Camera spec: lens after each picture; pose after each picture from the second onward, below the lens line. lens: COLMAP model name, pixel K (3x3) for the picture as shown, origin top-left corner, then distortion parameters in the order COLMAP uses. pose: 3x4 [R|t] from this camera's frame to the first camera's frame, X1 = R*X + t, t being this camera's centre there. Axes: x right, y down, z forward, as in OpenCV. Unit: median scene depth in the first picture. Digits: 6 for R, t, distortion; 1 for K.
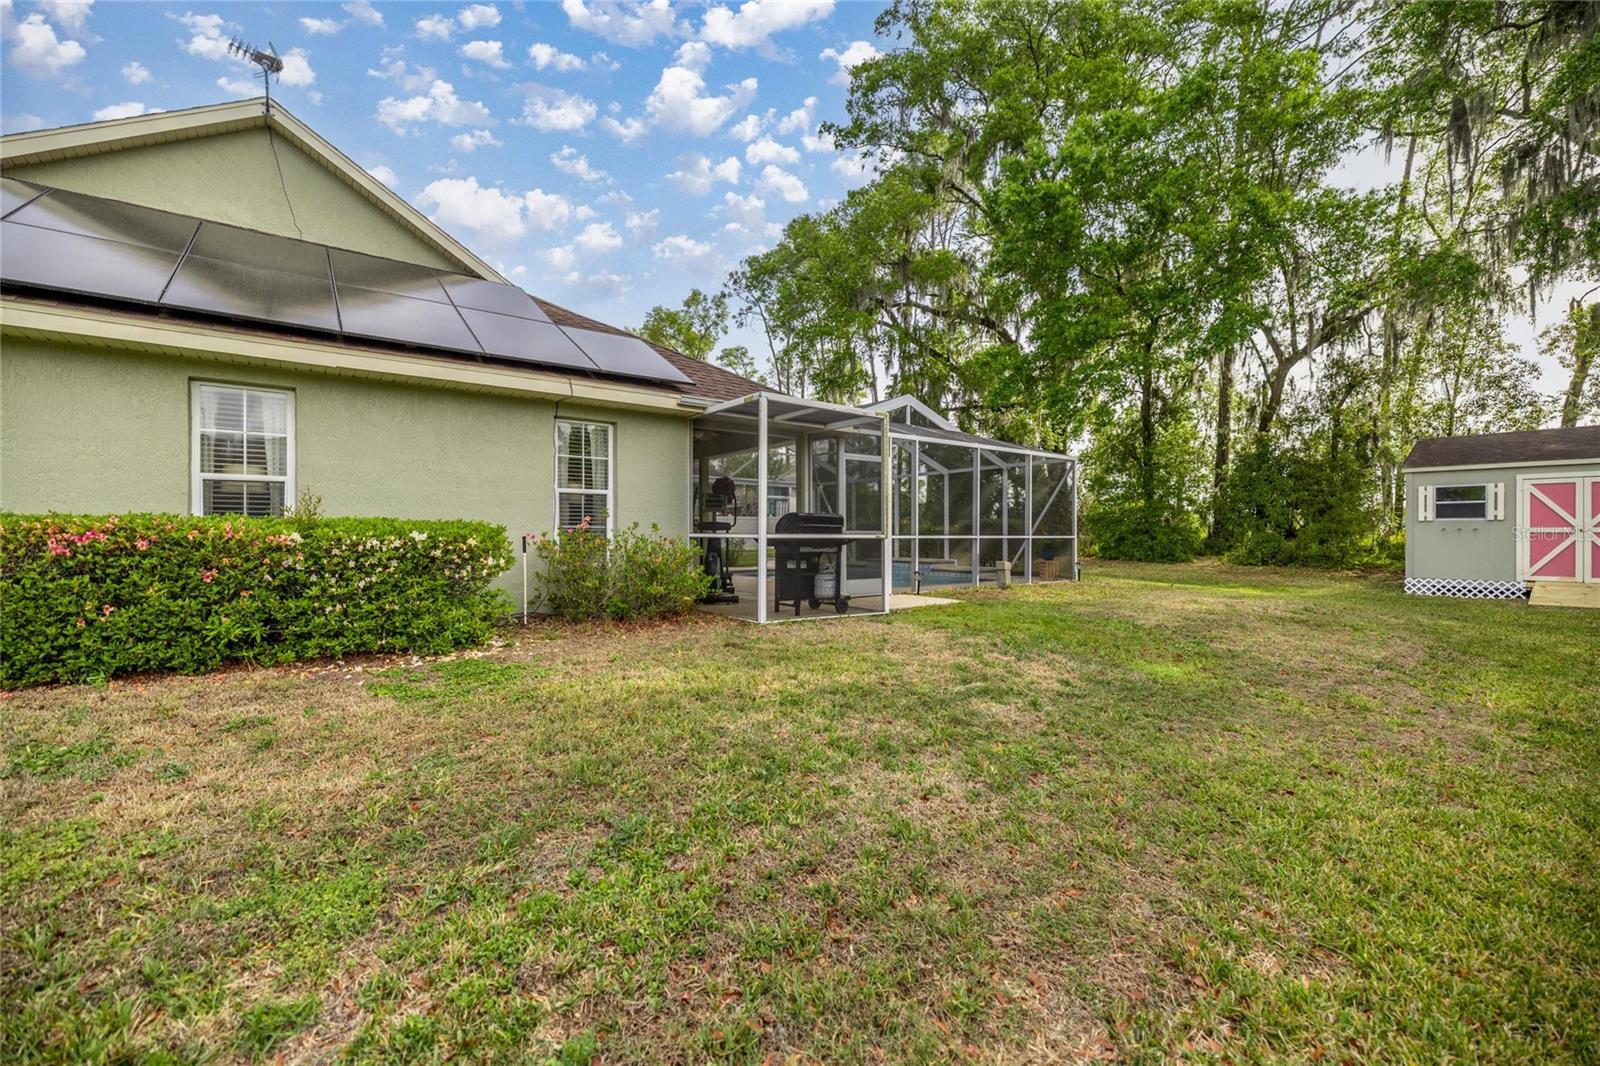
lens RADIAL K [[691.2, 0, 797.2], [0, 691.2, 533.9], [0, 0, 1]] dist [-0.002323, -0.000233]
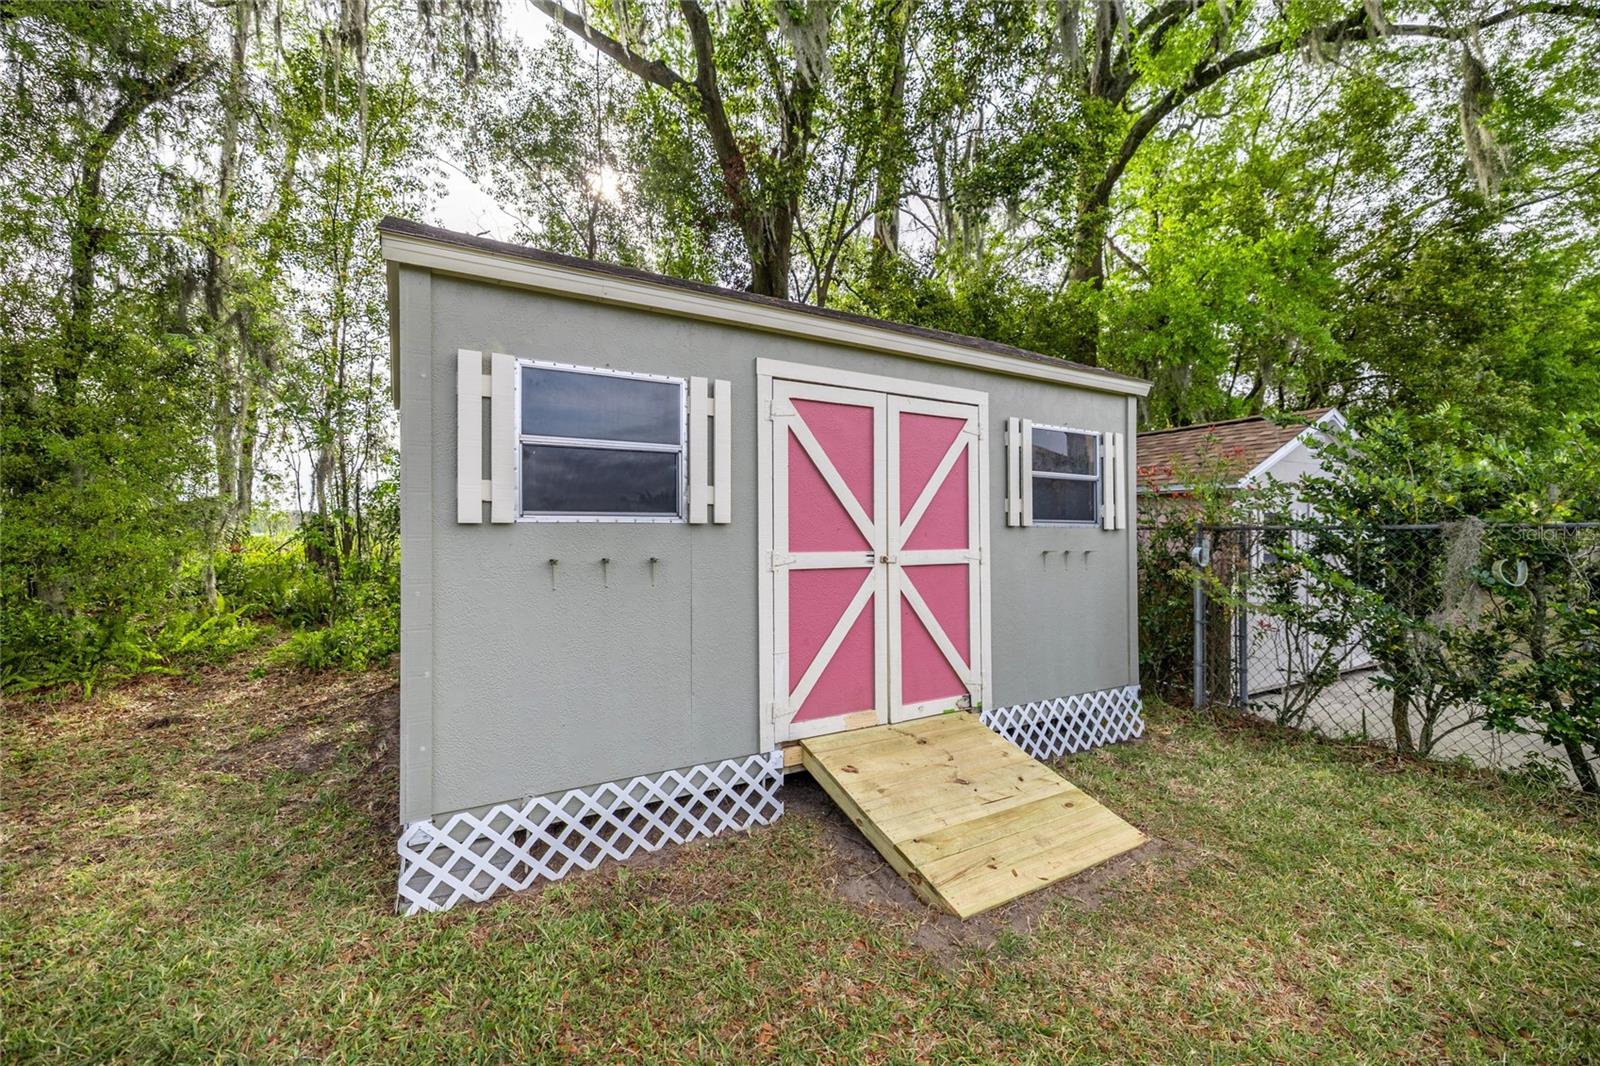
lens RADIAL K [[691.2, 0, 798.5], [0, 691.2, 532.4], [0, 0, 1]] dist [-0.002323, -0.000233]
pose [[0.153923, -0.000661, 0.988083, 0.776201], [0.003682, 0.999993, 0.000095, -0.016970], [-0.988076, 0.003623, 0.153924, 0.941645]]
